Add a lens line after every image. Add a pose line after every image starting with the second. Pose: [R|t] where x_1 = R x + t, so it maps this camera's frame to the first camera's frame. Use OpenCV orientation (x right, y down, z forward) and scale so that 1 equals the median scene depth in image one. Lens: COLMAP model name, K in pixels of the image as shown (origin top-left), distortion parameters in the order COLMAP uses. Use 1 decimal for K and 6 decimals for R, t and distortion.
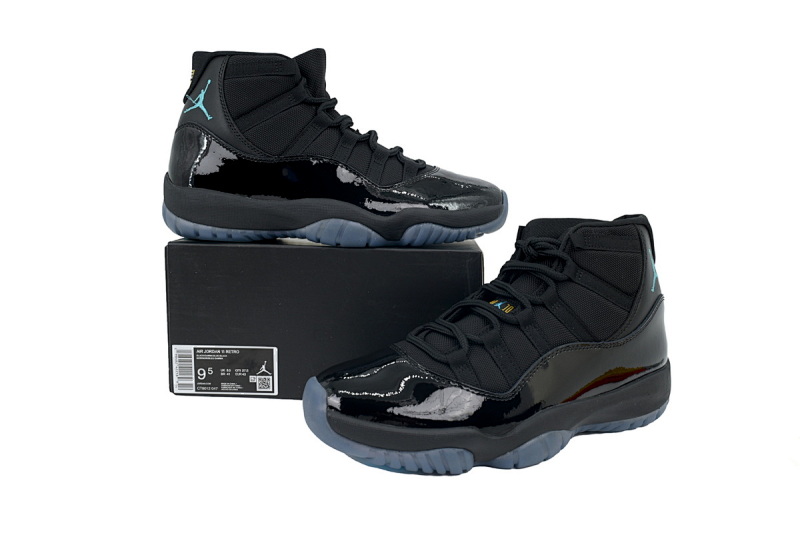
lens RADIAL K [[617.1, 0, 400.0], [0, 617.1, 266.5], [0, 0, 1]] dist [-0.001331, -0.000599]
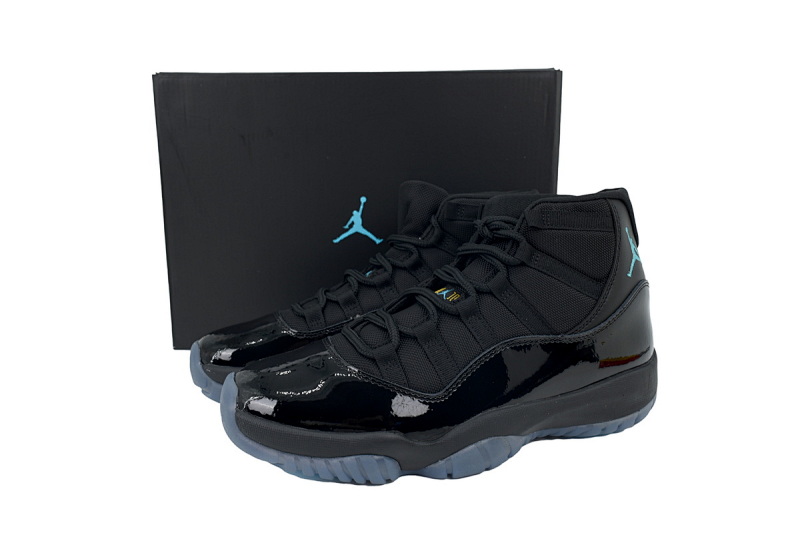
lens RADIAL K [[617.1, 0, 400.0], [0, 617.1, 266.5], [0, 0, 1]] dist [-0.001331, -0.000599]
pose [[0.993633, -0.010586, -0.112166, 0.201751], [0.012920, 0.999714, 0.020104, 0.005569], [0.111921, -0.021426, 0.993486, 0.114406]]
